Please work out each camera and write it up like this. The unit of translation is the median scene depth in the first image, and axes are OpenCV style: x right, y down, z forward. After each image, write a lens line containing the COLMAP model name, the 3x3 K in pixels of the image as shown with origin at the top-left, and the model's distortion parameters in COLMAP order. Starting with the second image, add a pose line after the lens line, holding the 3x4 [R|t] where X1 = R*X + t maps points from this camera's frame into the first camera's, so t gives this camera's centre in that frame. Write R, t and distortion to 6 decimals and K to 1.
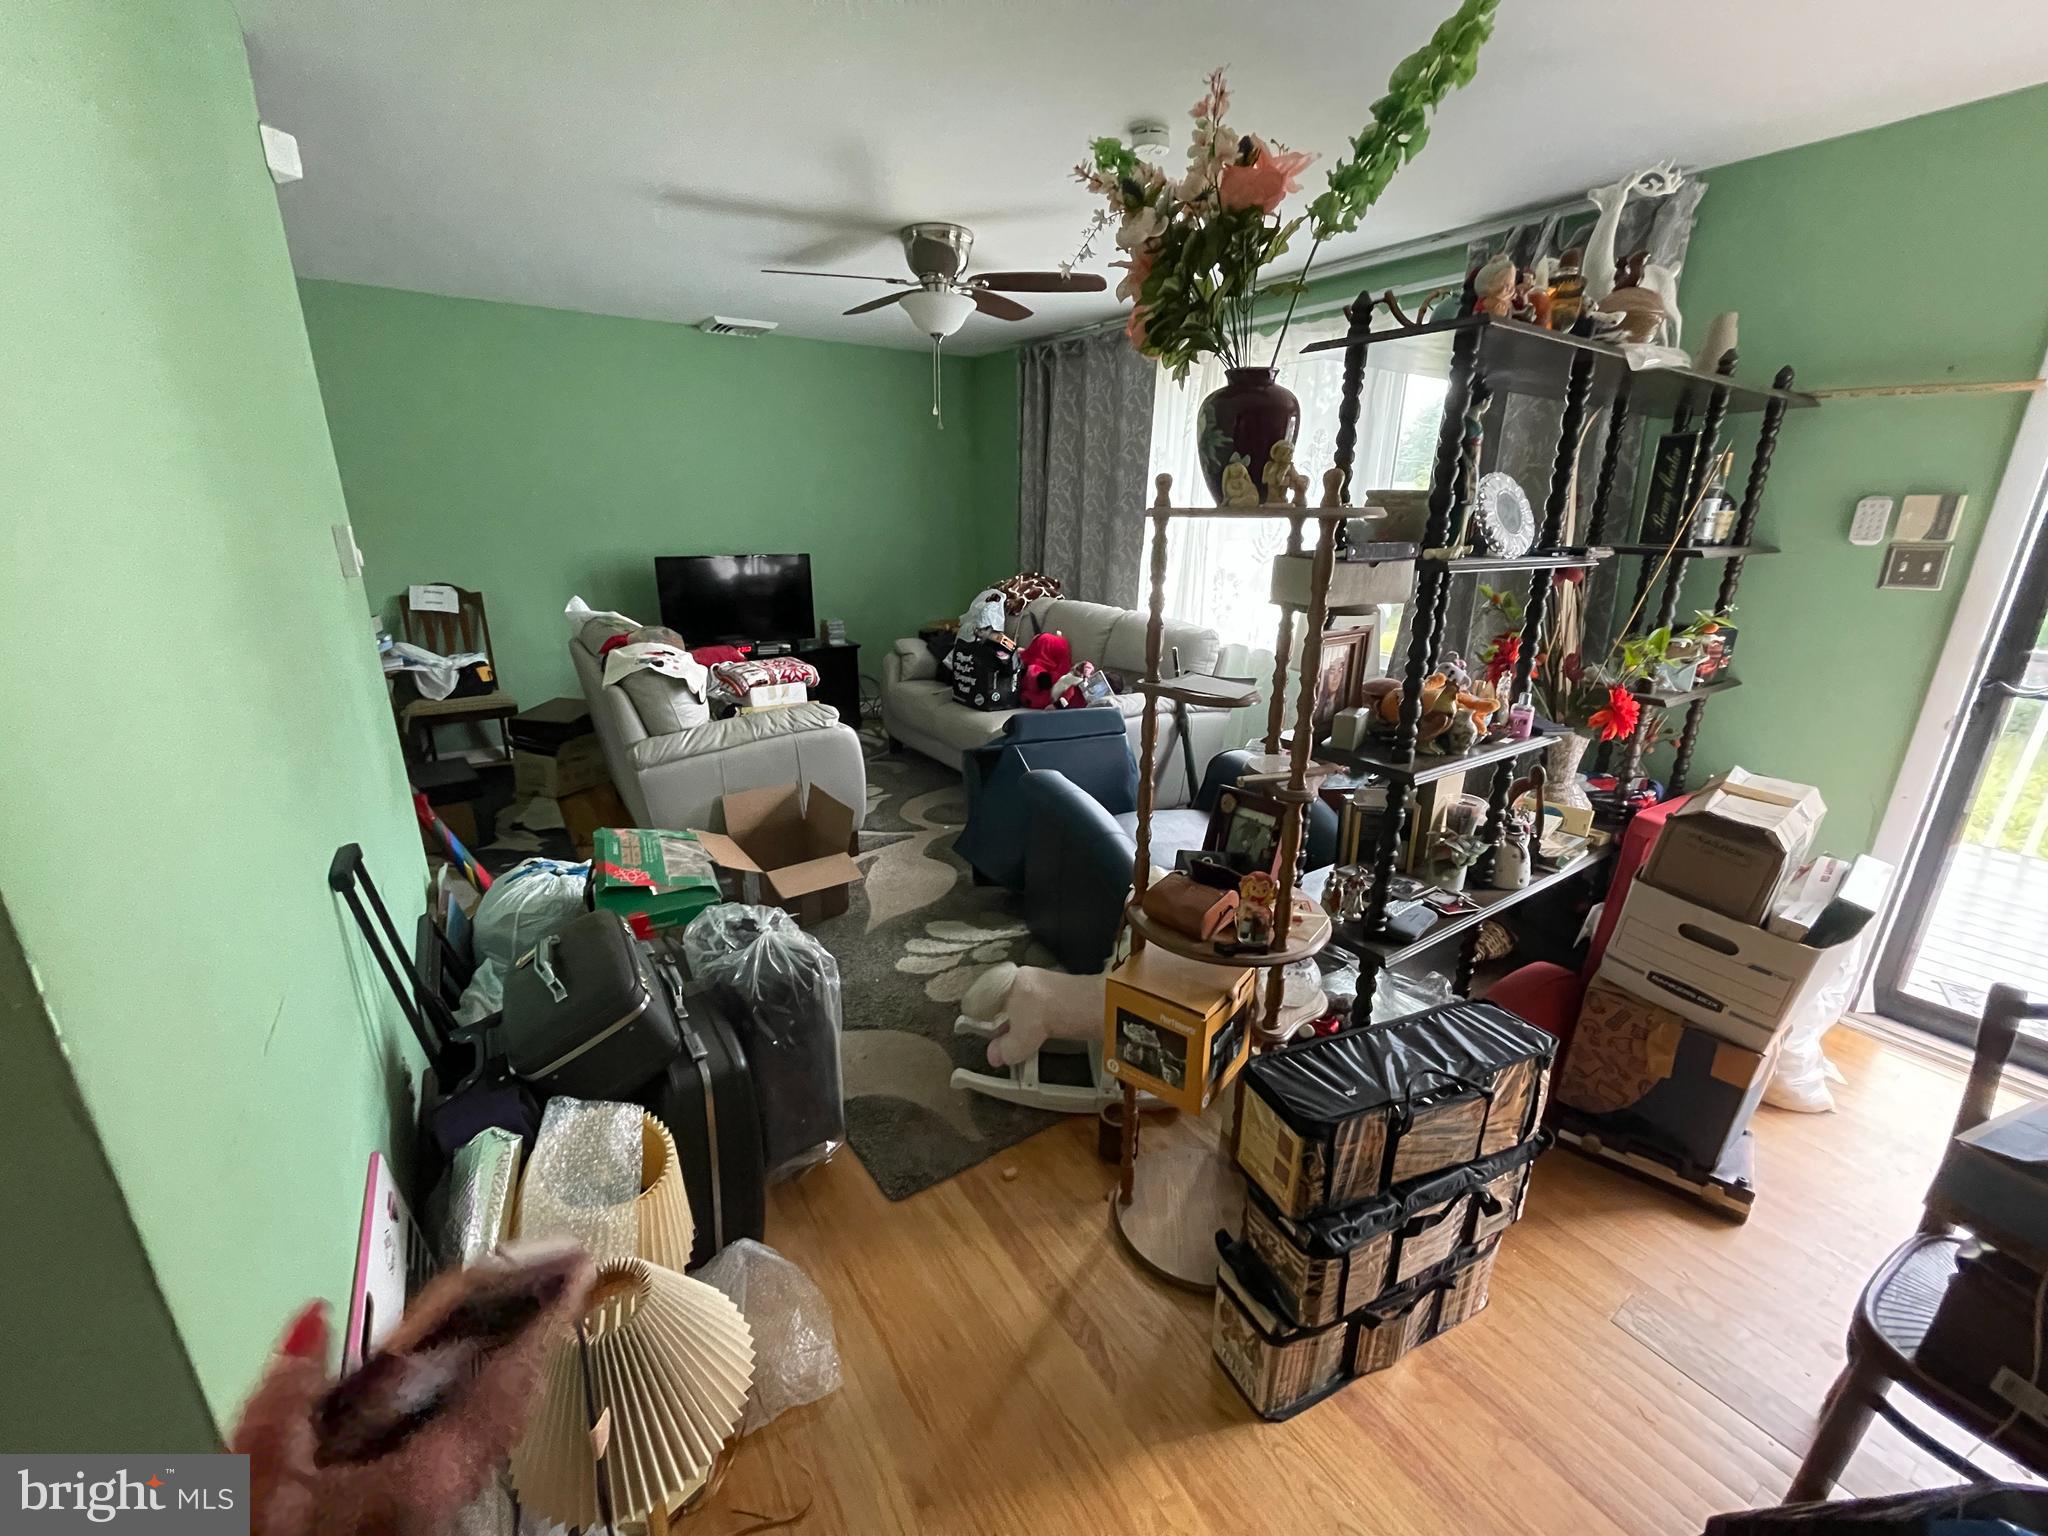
lens RADIAL K [[821.0, 0, 1028.0], [0, 821.0, 772.4], [0, 0, 1]] dist [-0.004117, 0.000813]
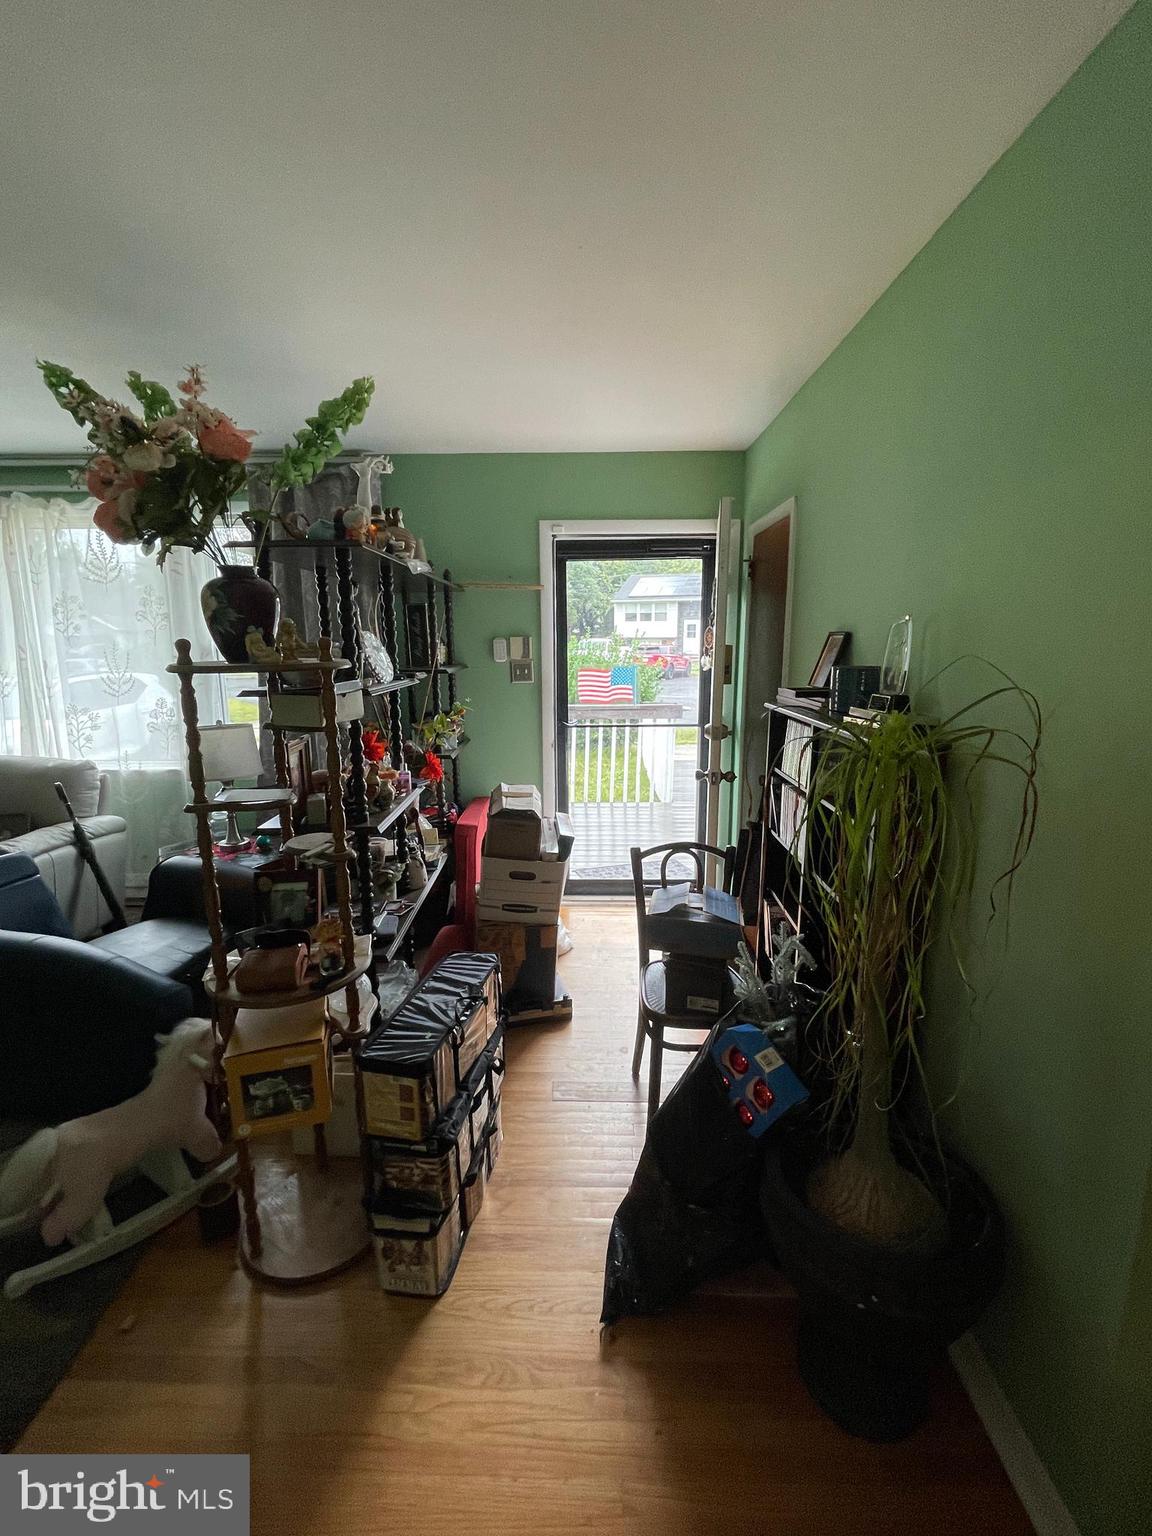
lens RADIAL K [[680.8, 0, 570.2], [0, 680.8, 765.7], [0, 0, 1]] dist [-0.005471, 0.001176]
pose [[0.563422, -0.167343, 0.809044, -0.289508], [0.265464, 0.964011, 0.014527, -0.027033], [-0.782359, 0.206587, 0.587568, -0.027516]]
